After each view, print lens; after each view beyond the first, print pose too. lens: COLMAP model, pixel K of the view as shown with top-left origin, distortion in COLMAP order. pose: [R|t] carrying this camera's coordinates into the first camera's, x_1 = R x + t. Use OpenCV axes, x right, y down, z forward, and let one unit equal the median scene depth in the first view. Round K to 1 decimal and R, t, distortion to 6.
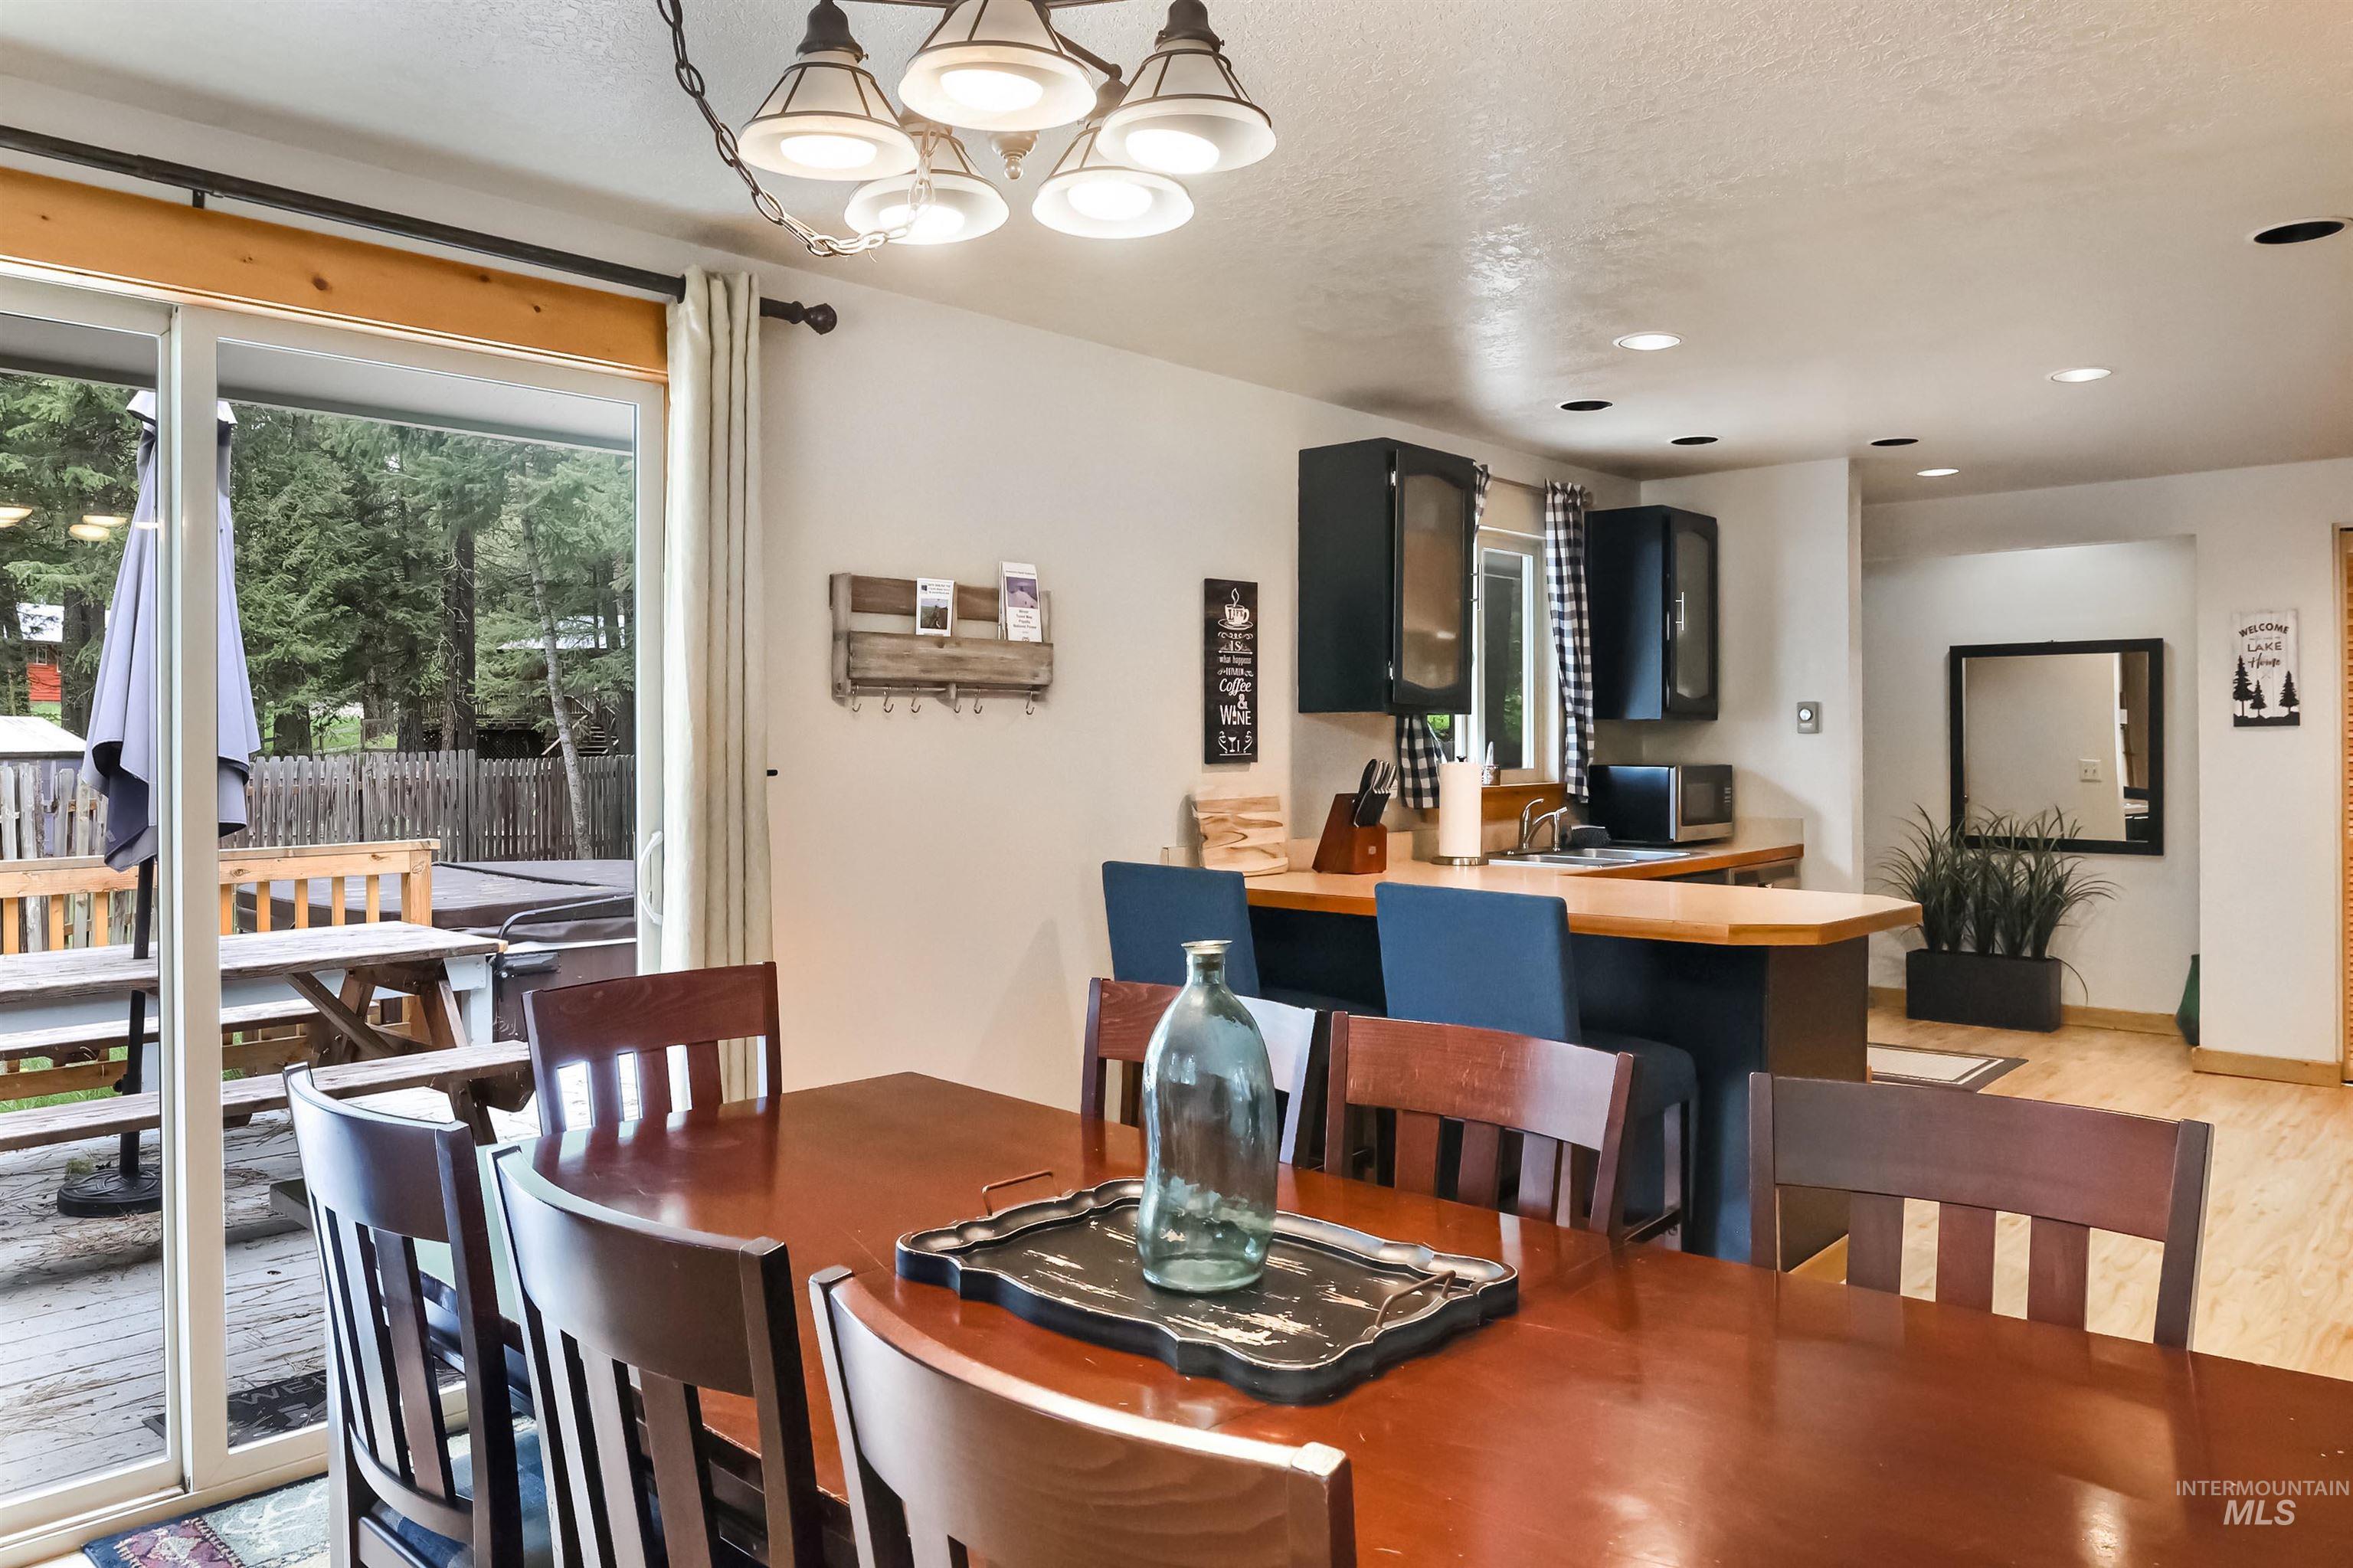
lens RADIAL K [[1672.8, 0, 1182.3], [0, 1672.8, 762.7], [0, 0, 1]] dist [-0.057432, 0.035081]
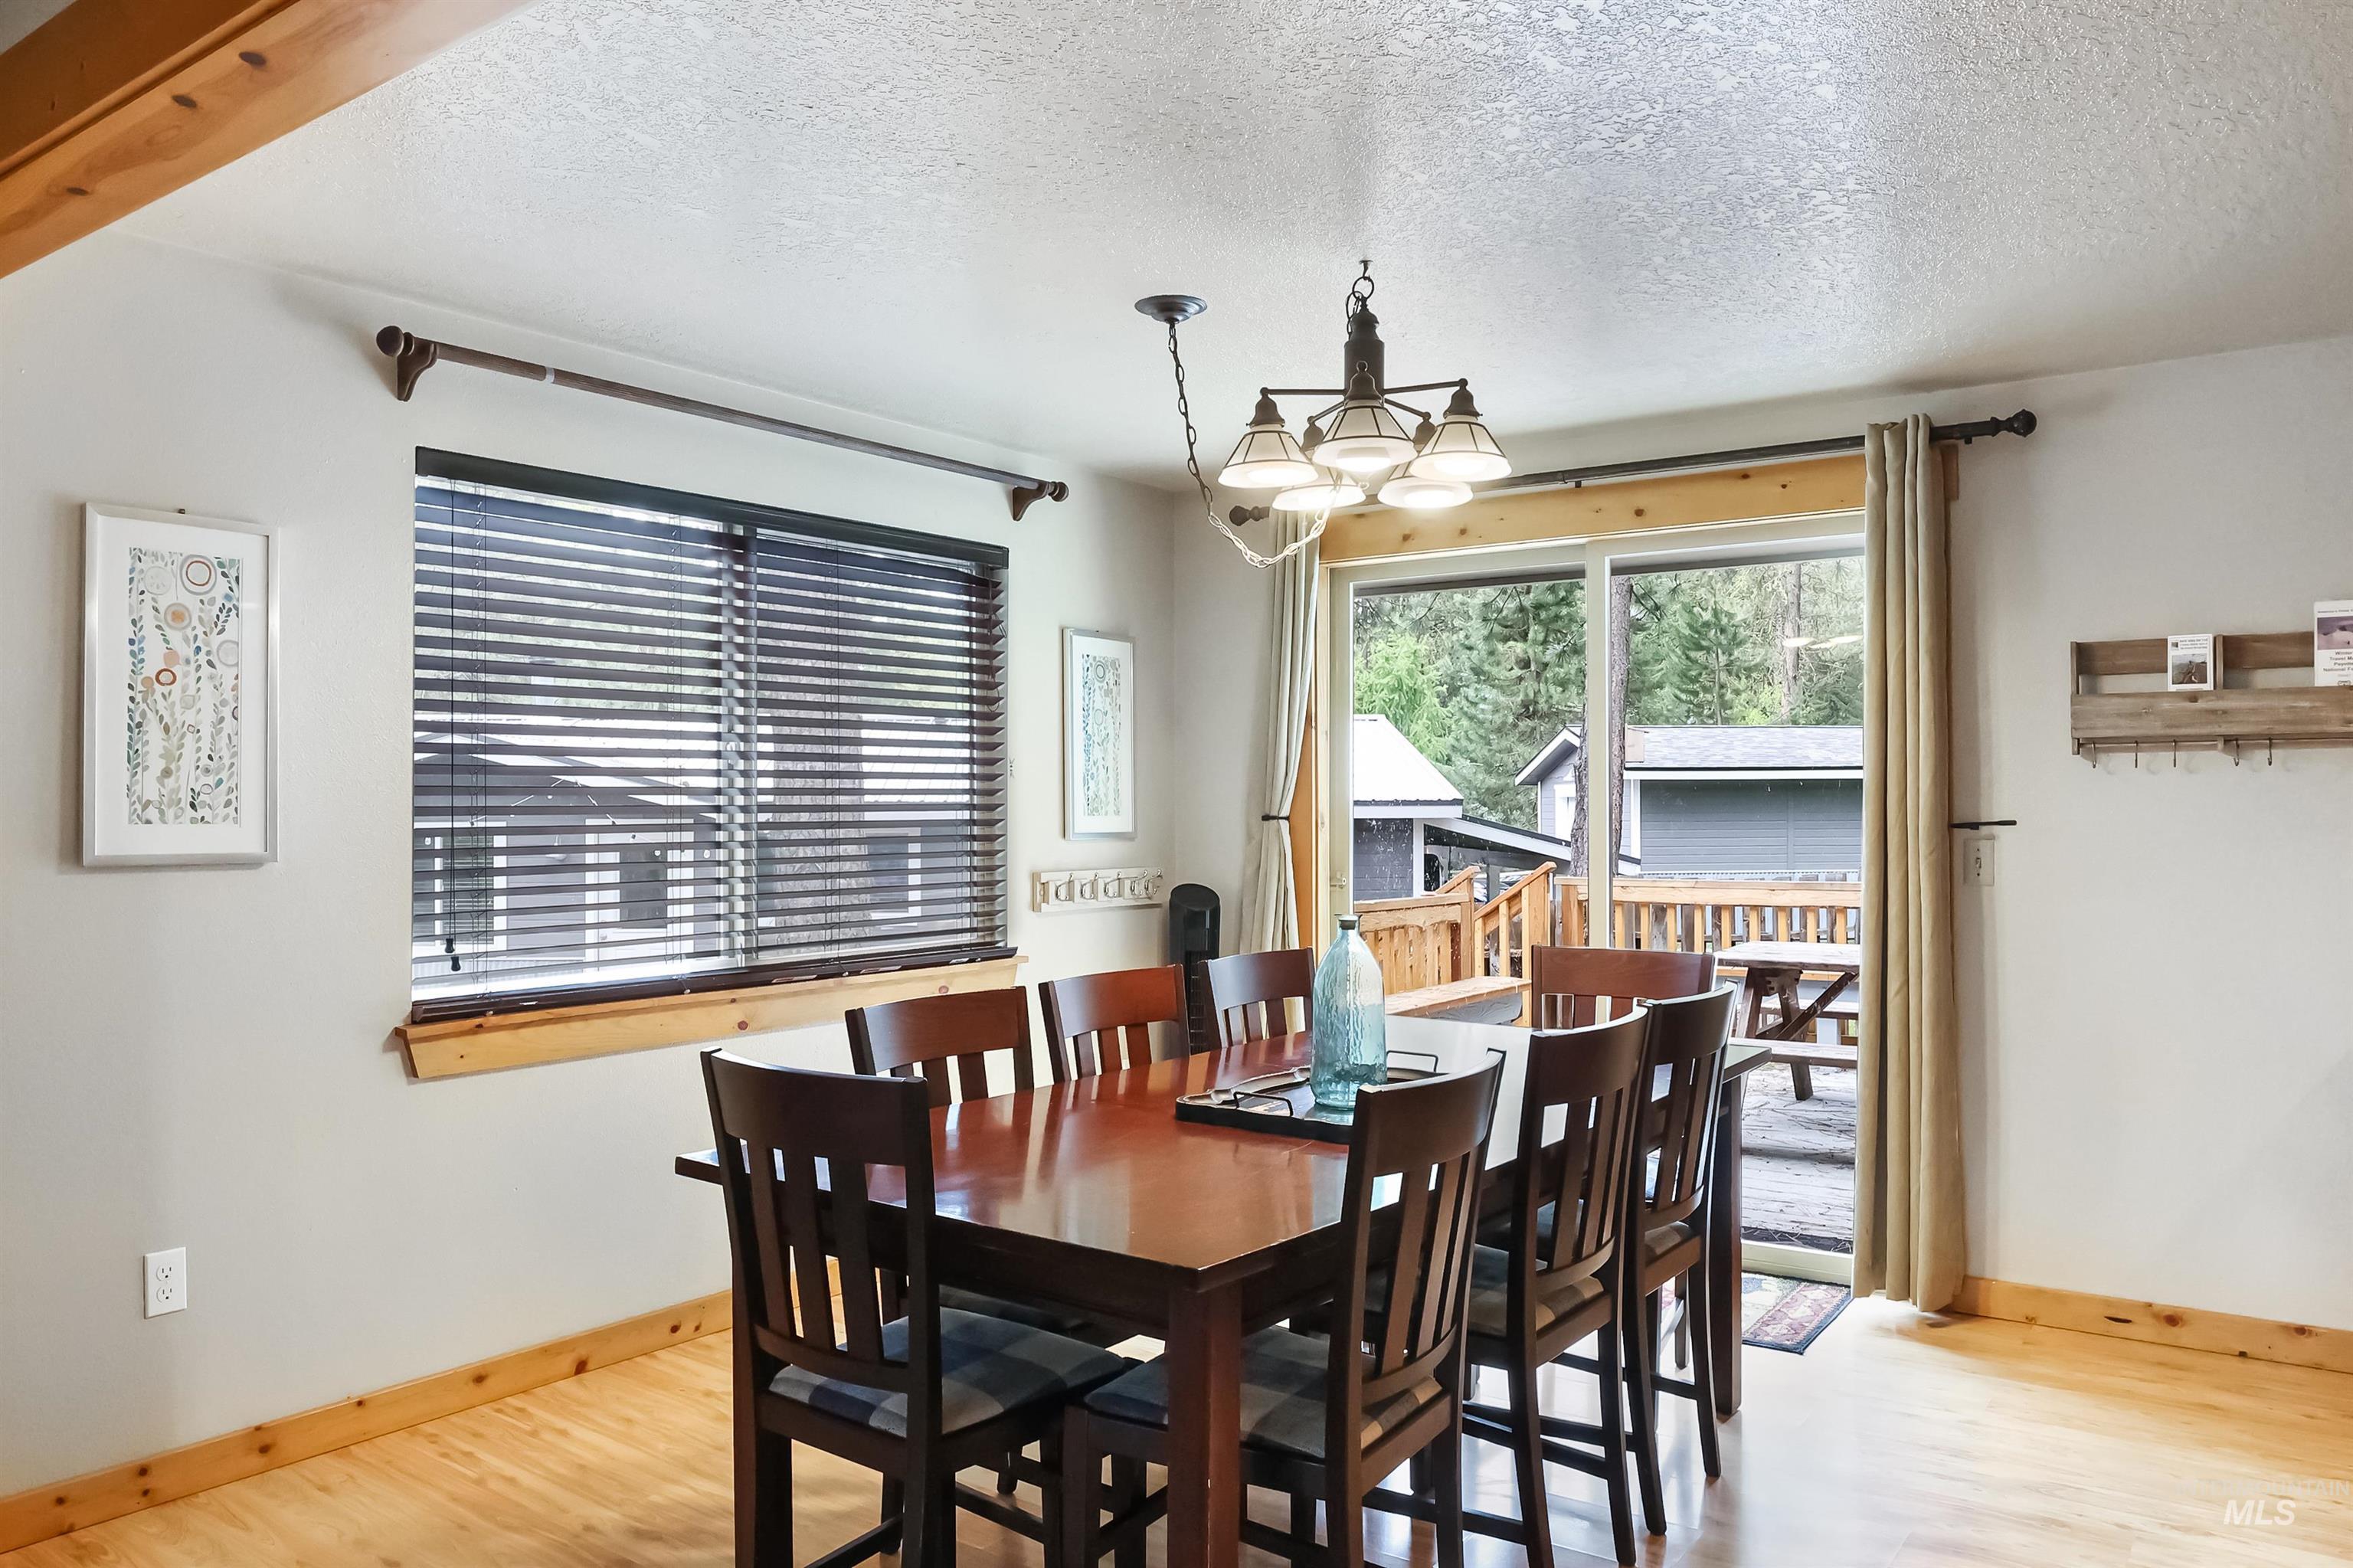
lens RADIAL K [[1672.8, 0, 1182.3], [0, 1672.8, 762.7], [0, 0, 1]] dist [-0.057432, 0.035081]
pose [[0.104793, -0.018633, -0.994319, 0.491991], [-0.008113, 0.999775, -0.019590, -0.004872], [0.994461, 0.010119, 0.104619, 0.180442]]
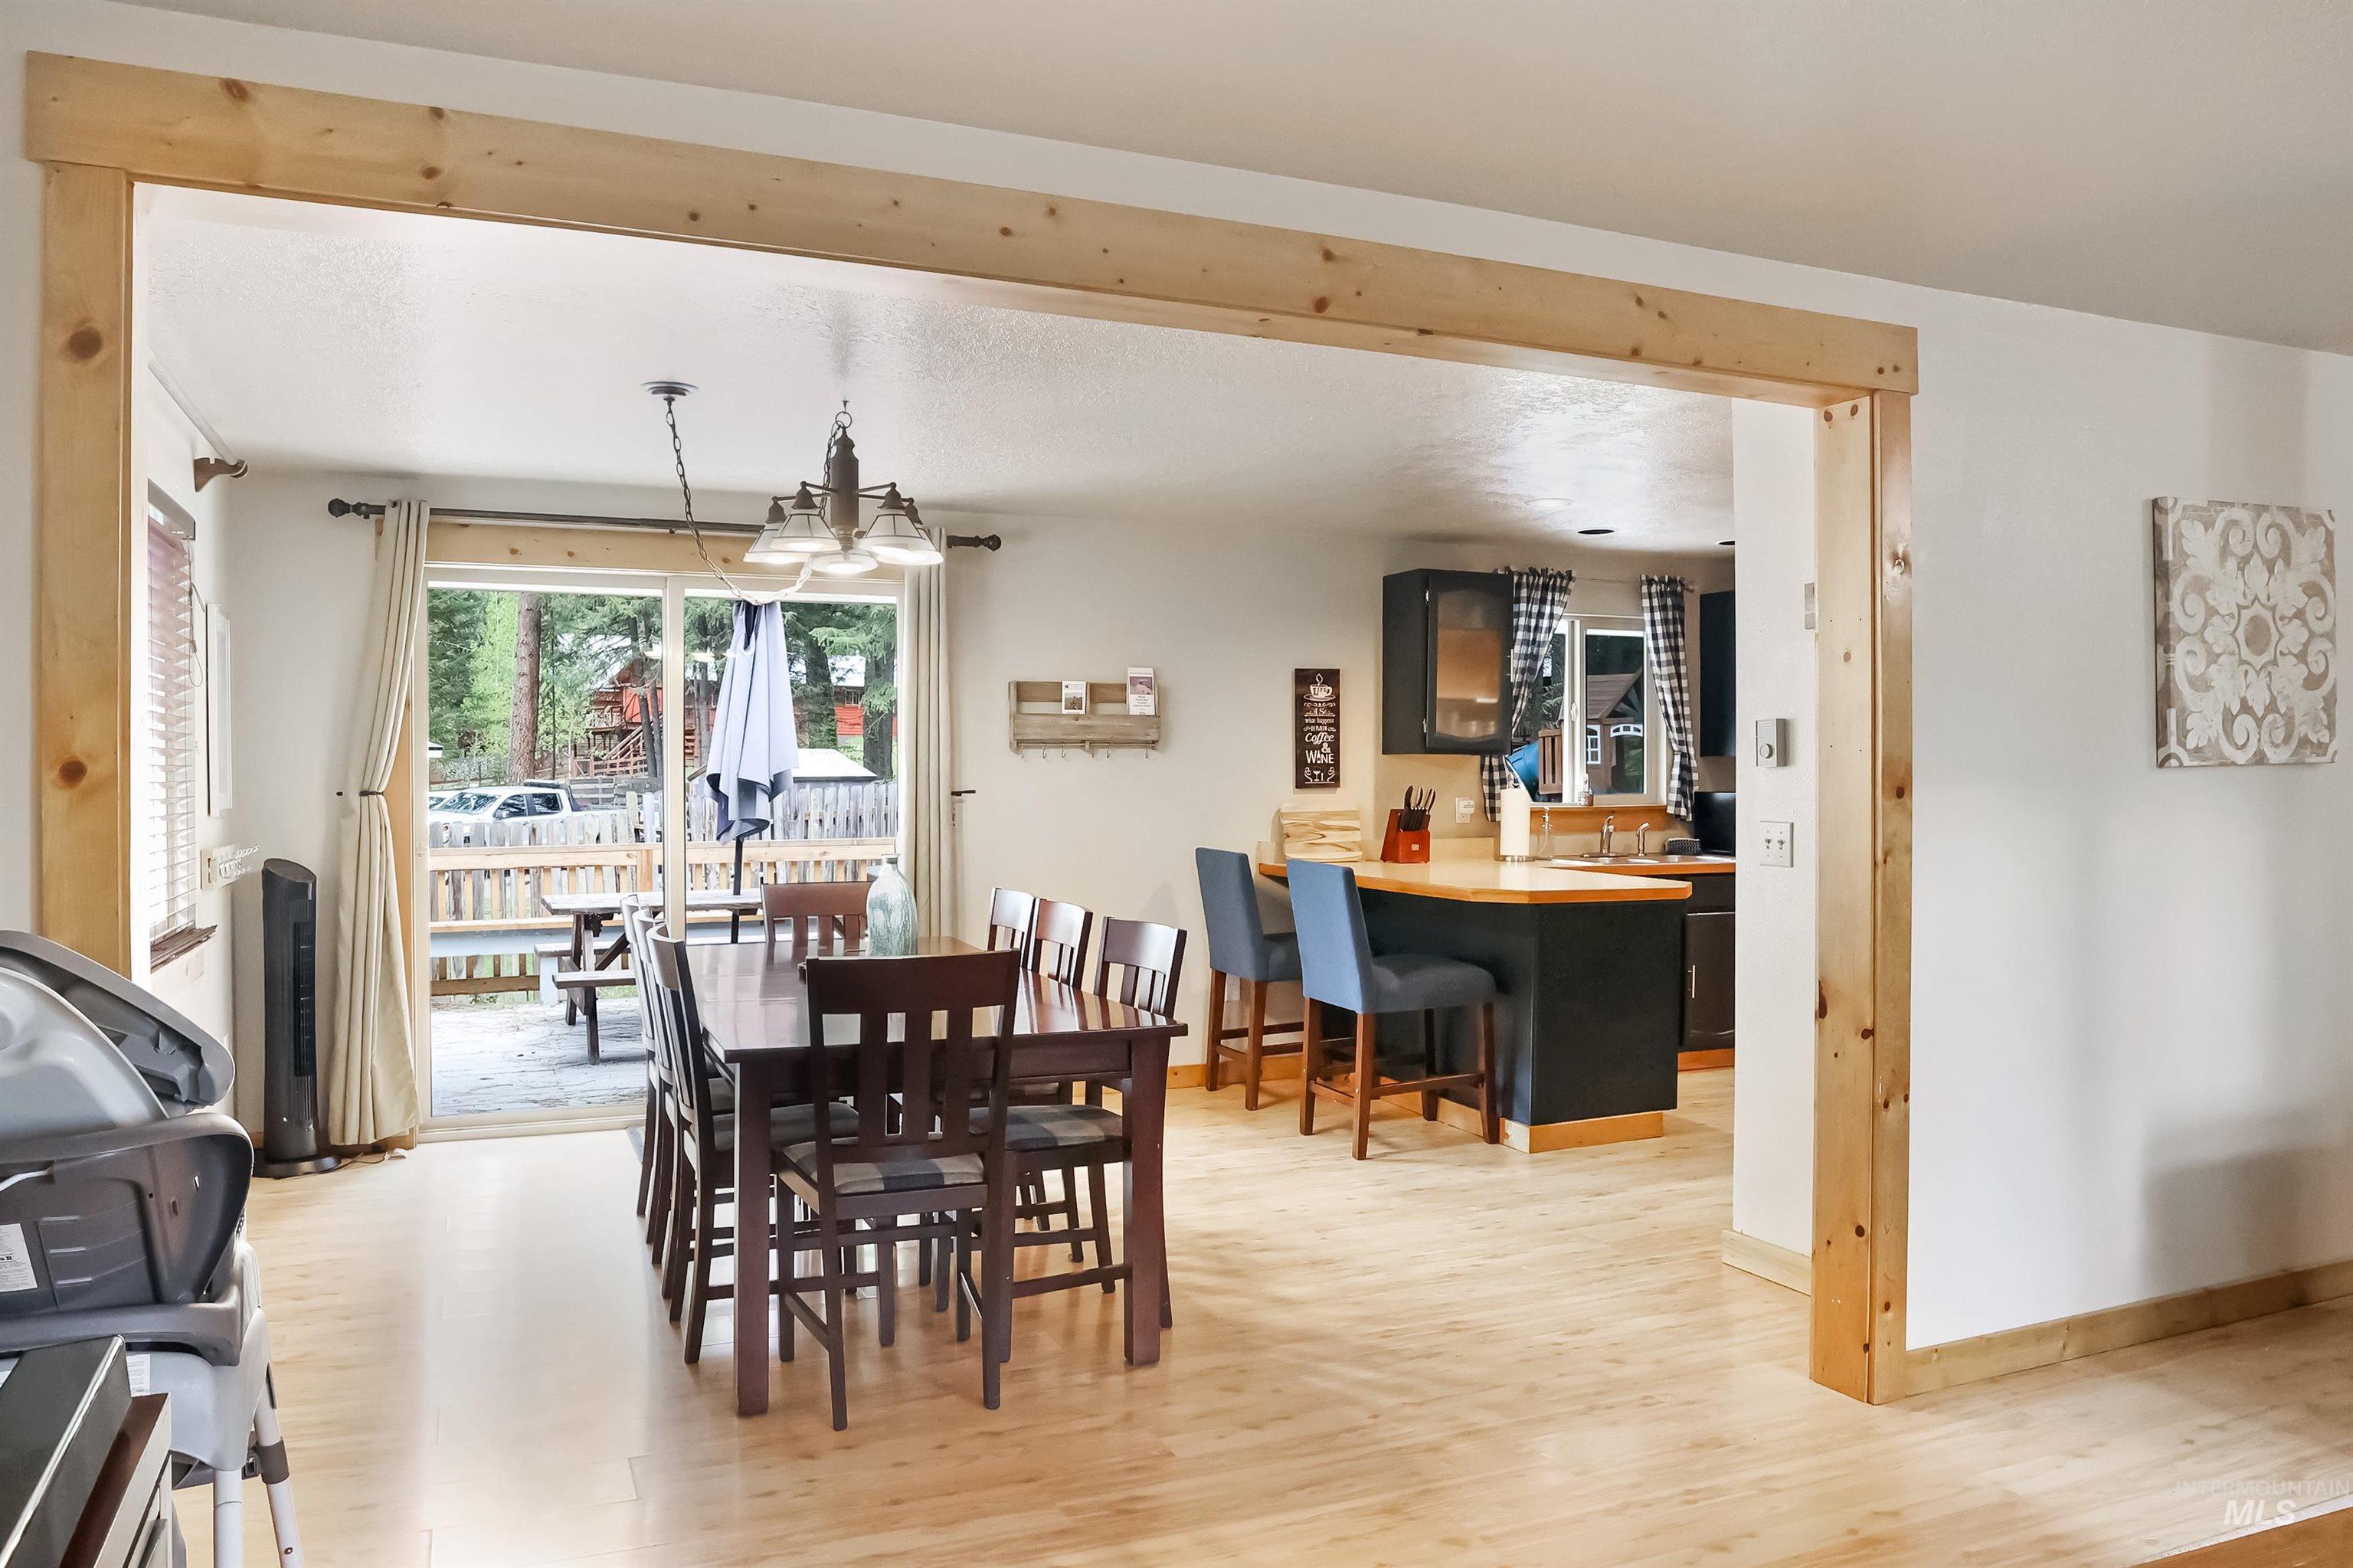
lens RADIAL K [[1672.8, 0, 1182.3], [0, 1672.8, 762.7], [0, 0, 1]] dist [-0.057432, 0.035081]
pose [[0.910802, -0.000720, -0.412843, 0.426202], [-0.005842, 0.999876, -0.014631, 0.000046], [0.412802, 0.015738, 0.910685, -0.343292]]
